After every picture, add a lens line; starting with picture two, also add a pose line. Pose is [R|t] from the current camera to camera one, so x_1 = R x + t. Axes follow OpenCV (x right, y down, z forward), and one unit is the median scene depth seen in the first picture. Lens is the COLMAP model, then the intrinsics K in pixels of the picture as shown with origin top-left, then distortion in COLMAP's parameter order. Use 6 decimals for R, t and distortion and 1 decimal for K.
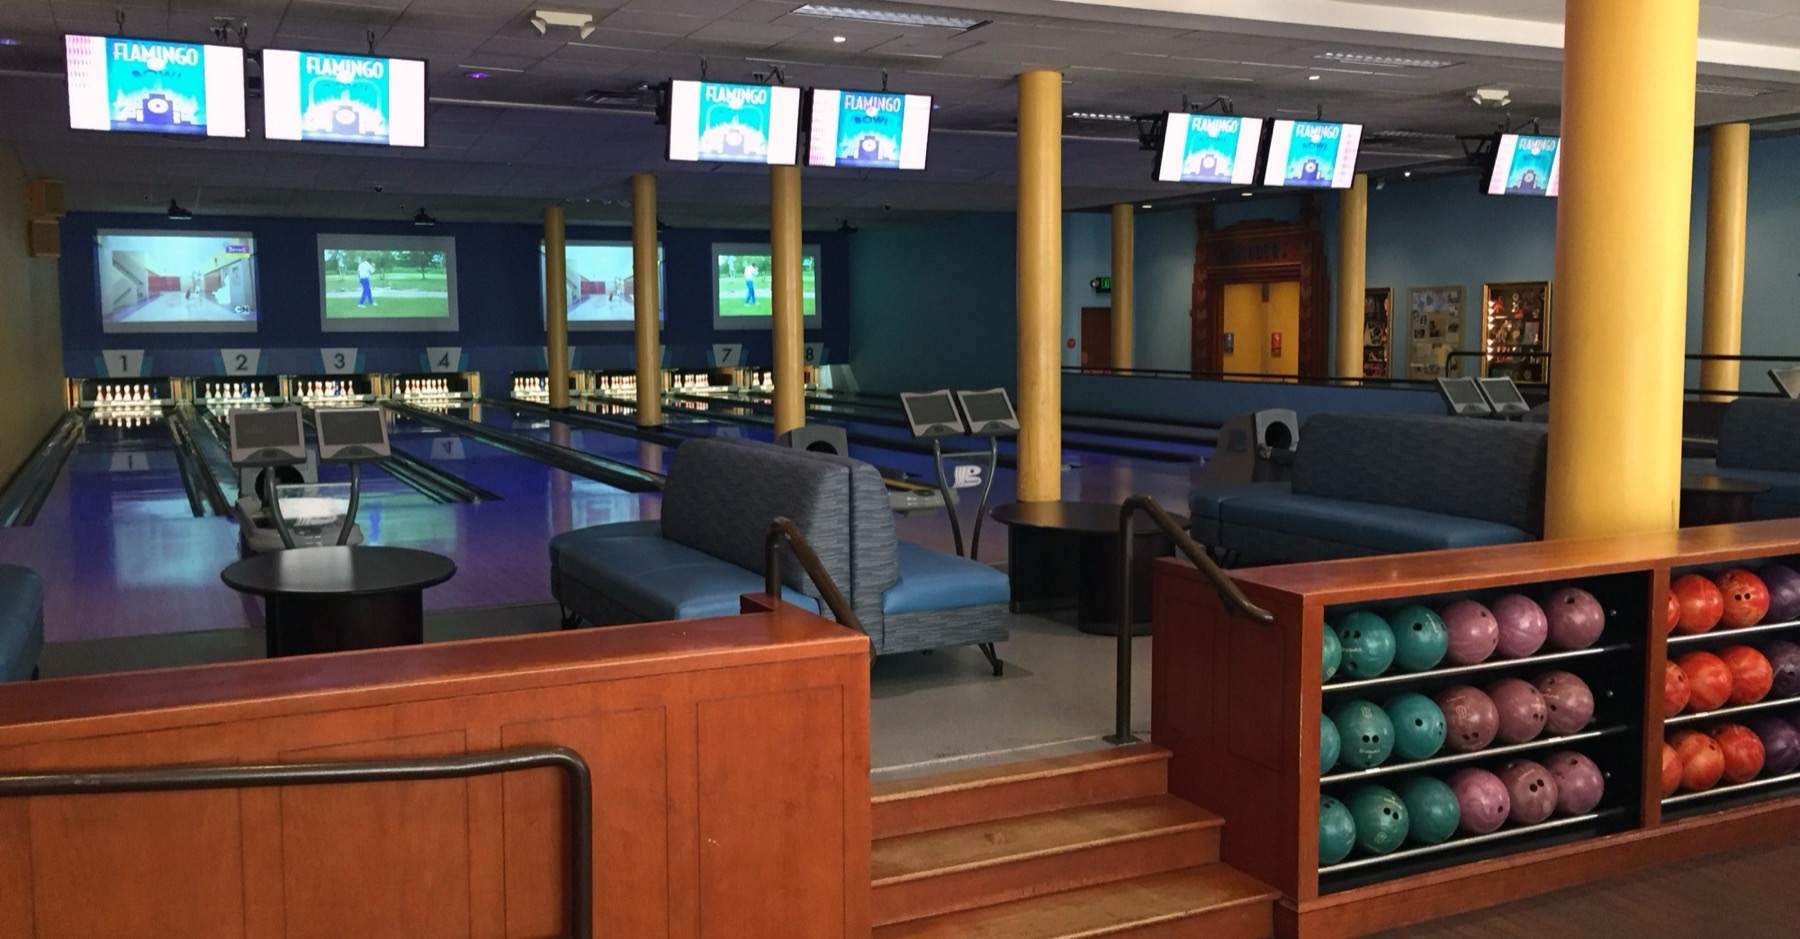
lens RADIAL K [[1524.5, 0, 900.0], [0, 1524.5, 469.5], [0, 0, 1]] dist [0.049516, -0.006068]
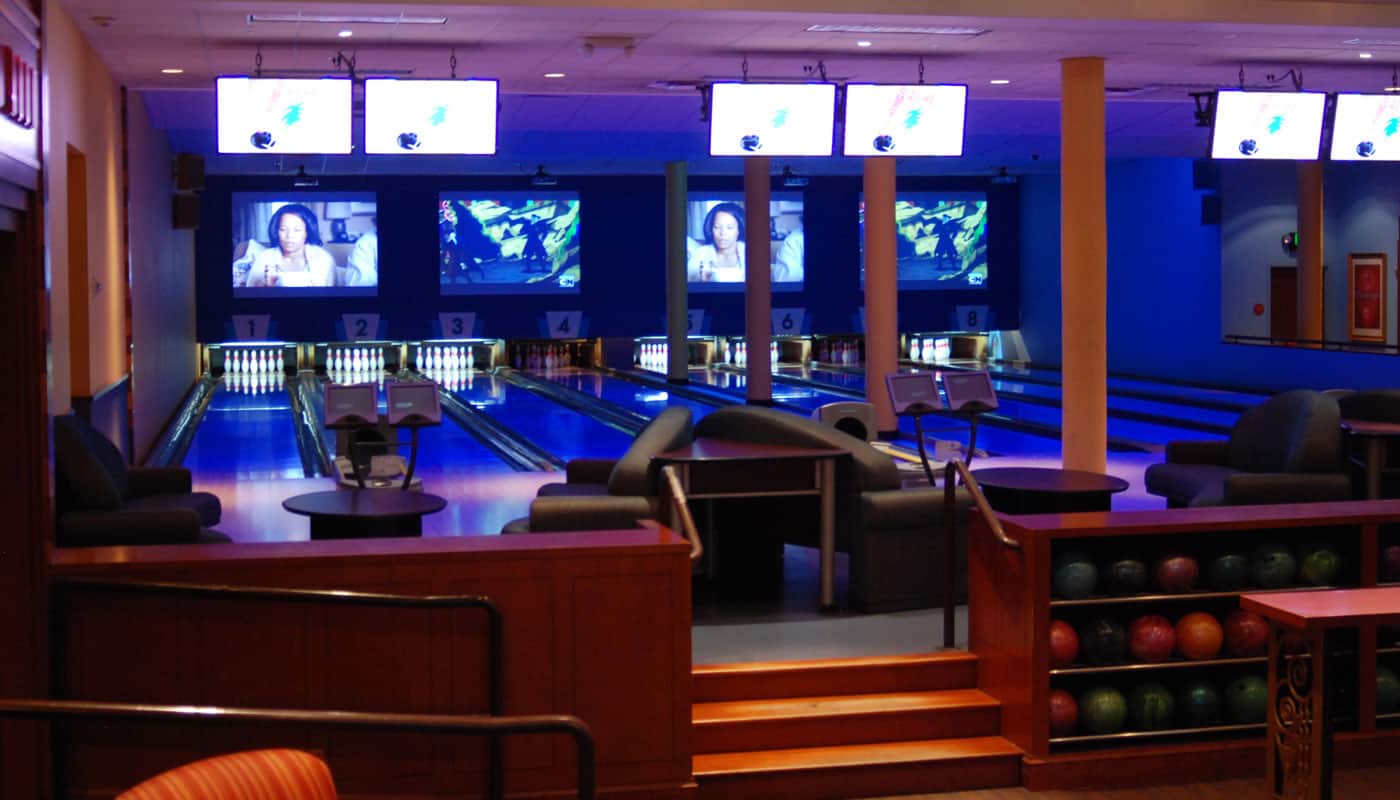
lens RADIAL K [[1980.4, 0, 700.0], [0, 1980.4, 400.0], [0, 0, 1]] dist [-0.034252, -0.035099]
pose [[0.970974, 0.012802, -0.238843, 0.149603], [-0.019497, 0.999480, -0.025689, 0.005765], [0.238390, 0.029600, 0.970718, -0.301043]]
